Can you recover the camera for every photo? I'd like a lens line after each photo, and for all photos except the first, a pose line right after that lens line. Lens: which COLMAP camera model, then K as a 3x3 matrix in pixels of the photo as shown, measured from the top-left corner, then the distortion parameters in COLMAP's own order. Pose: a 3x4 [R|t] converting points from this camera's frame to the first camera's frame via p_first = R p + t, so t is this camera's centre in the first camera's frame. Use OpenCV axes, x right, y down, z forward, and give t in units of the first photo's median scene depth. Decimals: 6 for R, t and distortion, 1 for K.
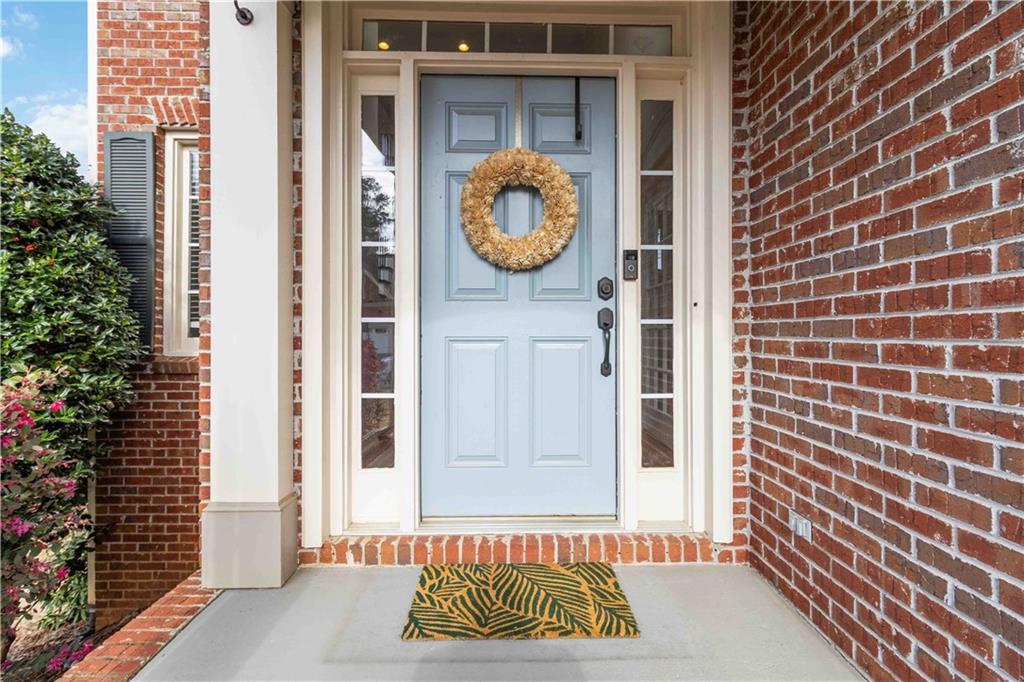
lens RADIAL K [[490.5, 0, 513.5], [0, 490.5, 337.3], [0, 0, 1]] dist [0.002053, 0.001048]
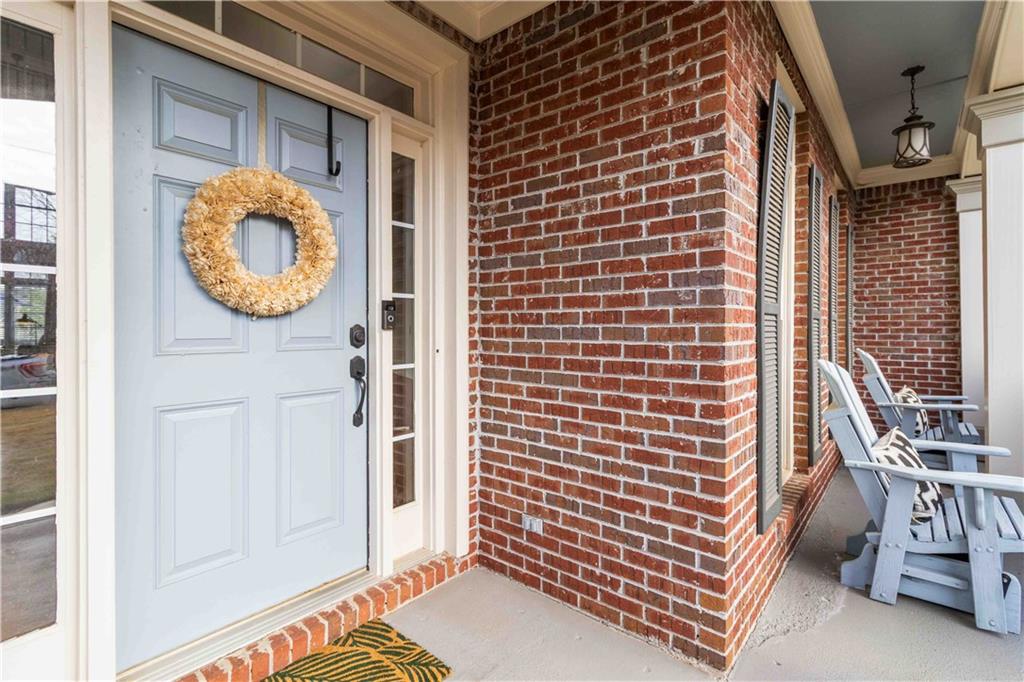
lens RADIAL K [[490.5, 0, 531.2], [0, 490.5, 328.9], [0, 0, 1]] dist [0.002053, 0.001048]
pose [[0.628812, -0.004382, 0.777545, -0.387893], [-0.001678, 0.999974, 0.006992, -0.134067], [-0.777555, -0.005701, 0.628789, 0.141211]]
